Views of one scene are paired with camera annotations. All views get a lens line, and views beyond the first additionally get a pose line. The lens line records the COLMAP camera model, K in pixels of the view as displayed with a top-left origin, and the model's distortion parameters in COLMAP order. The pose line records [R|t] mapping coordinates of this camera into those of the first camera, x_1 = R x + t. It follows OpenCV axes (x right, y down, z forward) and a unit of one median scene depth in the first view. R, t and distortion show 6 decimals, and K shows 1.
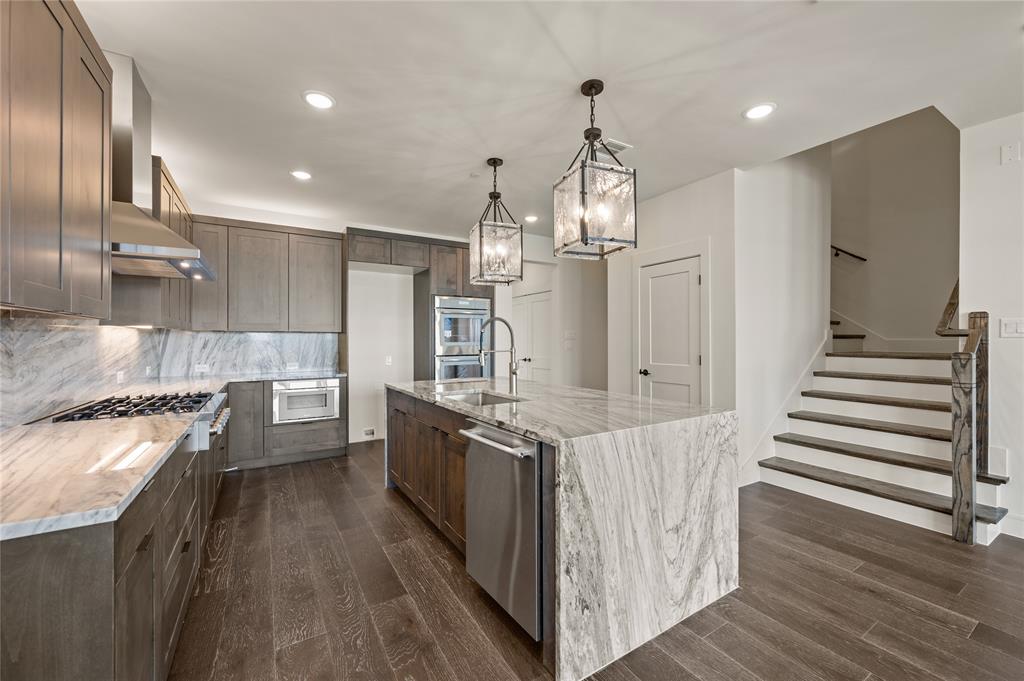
lens RADIAL K [[390.8, 0, 512.0], [0, 390.8, 340.5], [0, 0, 1]] dist [0.000405, -0.000037]
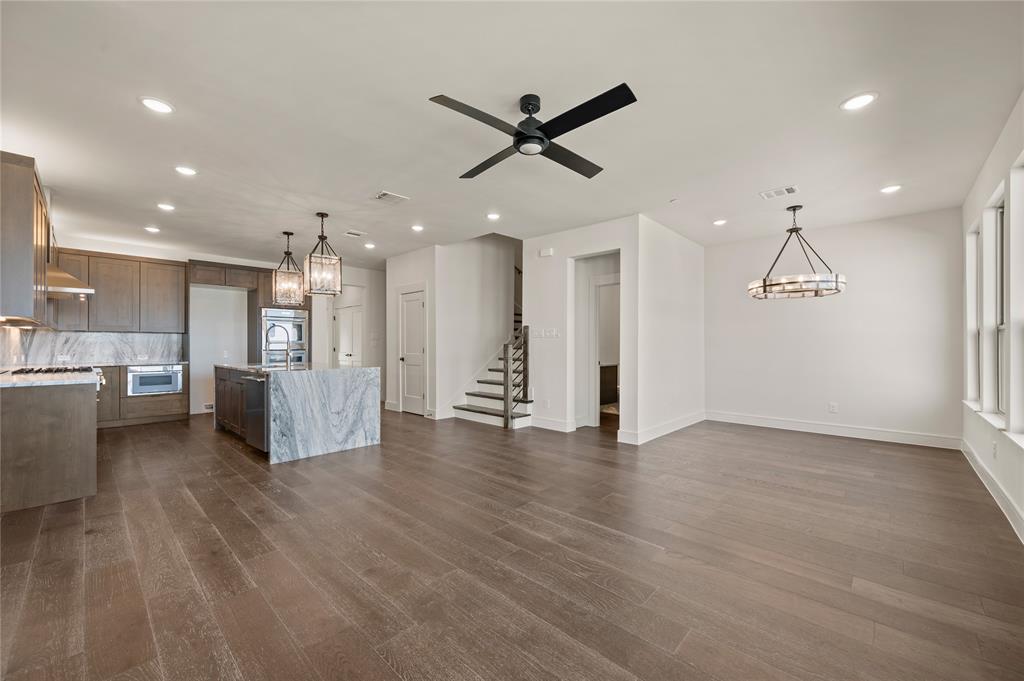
lens RADIAL K [[400.5, 0, 514.4], [0, 400.5, 345.4], [0, 0, 1]] dist [-0.001696, -0.000308]
pose [[0.966475, 0.002411, 0.256749, 0.456174], [-0.002533, 0.999997, 0.000144, 0.028507], [-0.256748, -0.000789, 0.966478, -0.928825]]
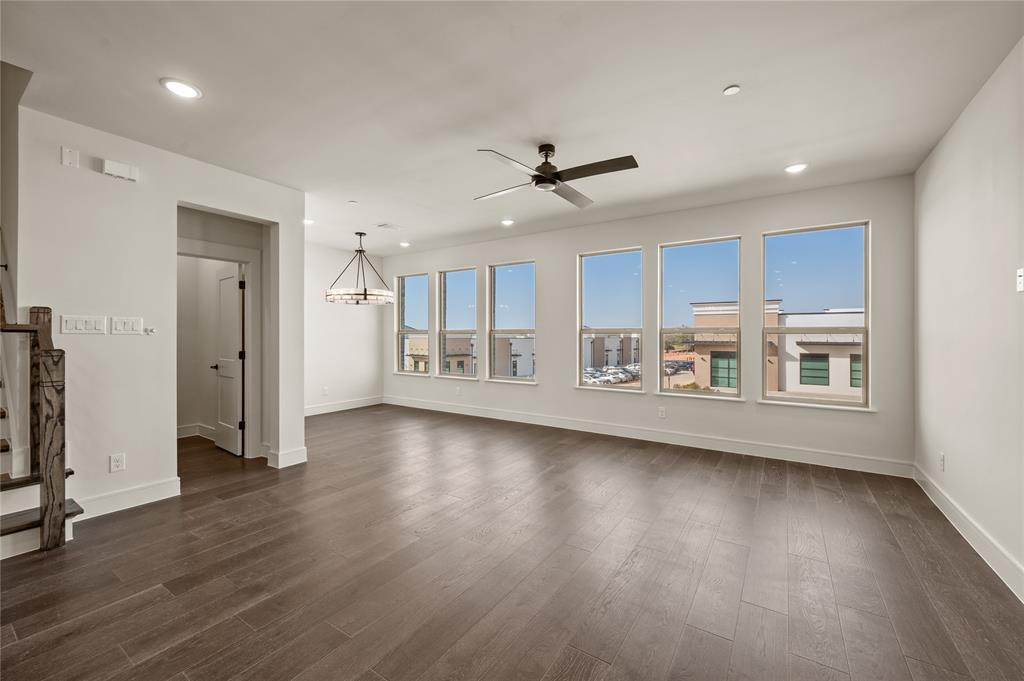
lens RADIAL K [[406.9, 0, 517.7], [0, 406.9, 335.3], [0, 0, 1]] dist [-0.000599, -0.000014]
pose [[-0.415877, 0.002191, 0.909418, -0.166029], [-0.000351, 0.999997, -0.002570, -0.000910], [-0.909421, -0.001388, -0.415875, 0.288219]]
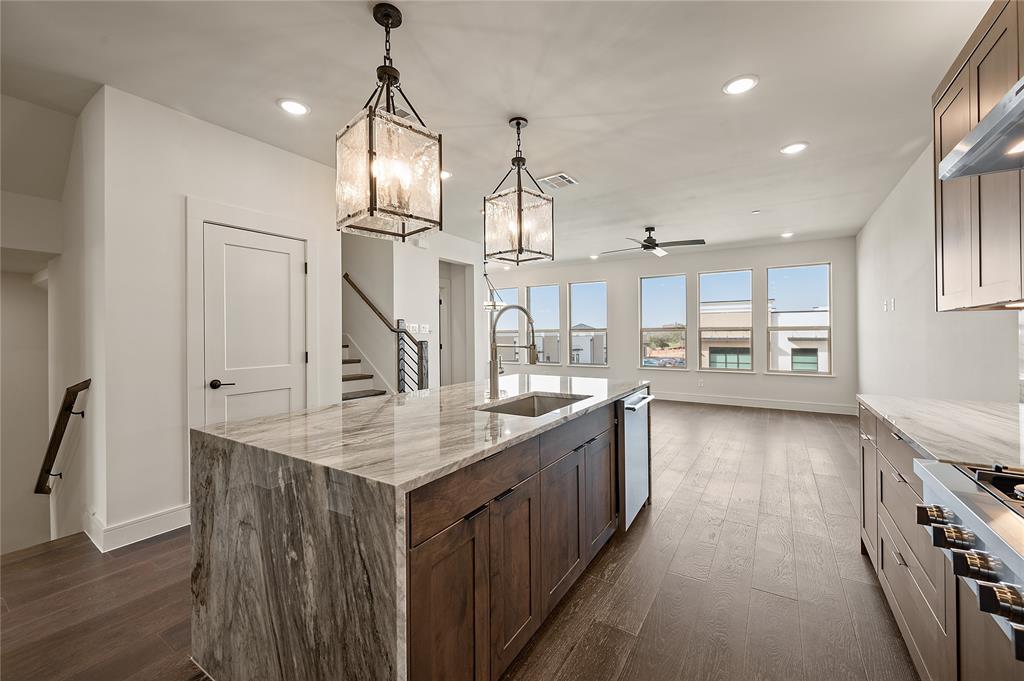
lens RADIAL K [[408.4, 0, 515.4], [0, 408.4, 332.3], [0, 0, 1]] dist [0.000923, 0.000036]
pose [[-0.427216, 0.008693, 0.904108, -0.658517], [0.006667, 0.999957, -0.006465, 0.003094], [-0.904125, 0.003266, -0.427256, 1.109374]]
